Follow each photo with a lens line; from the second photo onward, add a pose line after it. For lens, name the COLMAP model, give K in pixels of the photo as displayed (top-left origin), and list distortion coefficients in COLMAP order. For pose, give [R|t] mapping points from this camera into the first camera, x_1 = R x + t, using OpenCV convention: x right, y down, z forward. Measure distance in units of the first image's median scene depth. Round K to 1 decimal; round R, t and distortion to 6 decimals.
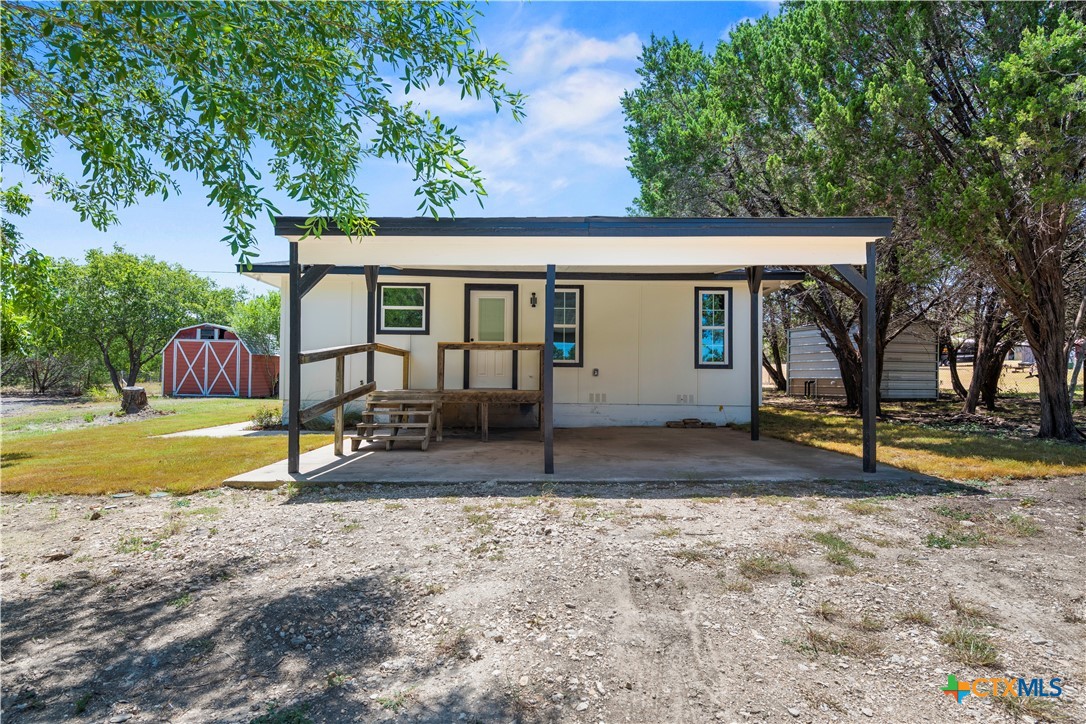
lens RADIAL K [[611.2, 0, 543.7], [0, 611.2, 367.6], [0, 0, 1]] dist [0.000945, -0.001510]
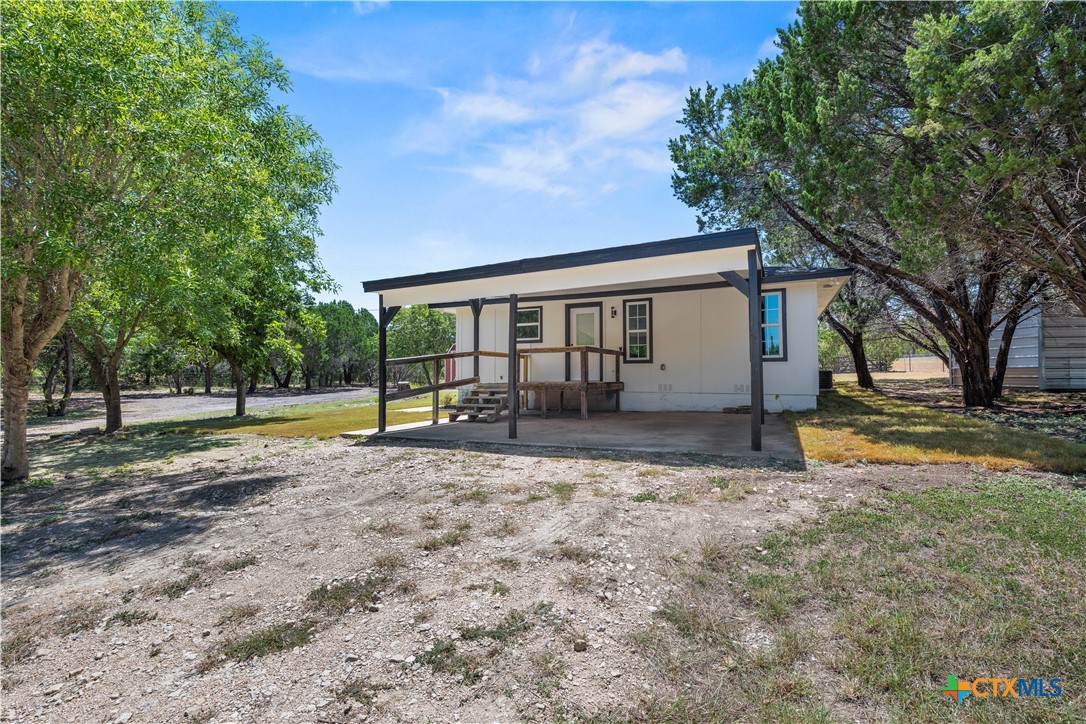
lens RADIAL K [[493.5, 0, 543.0], [0, 493.5, 360.0], [0, 0, 1]] dist [-0.004680, -0.000177]
pose [[0.886748, -0.027105, -0.461458, 0.331899], [0.021698, 0.999620, -0.017020, 0.005064], [0.461744, 0.005080, 0.886999, -0.000254]]
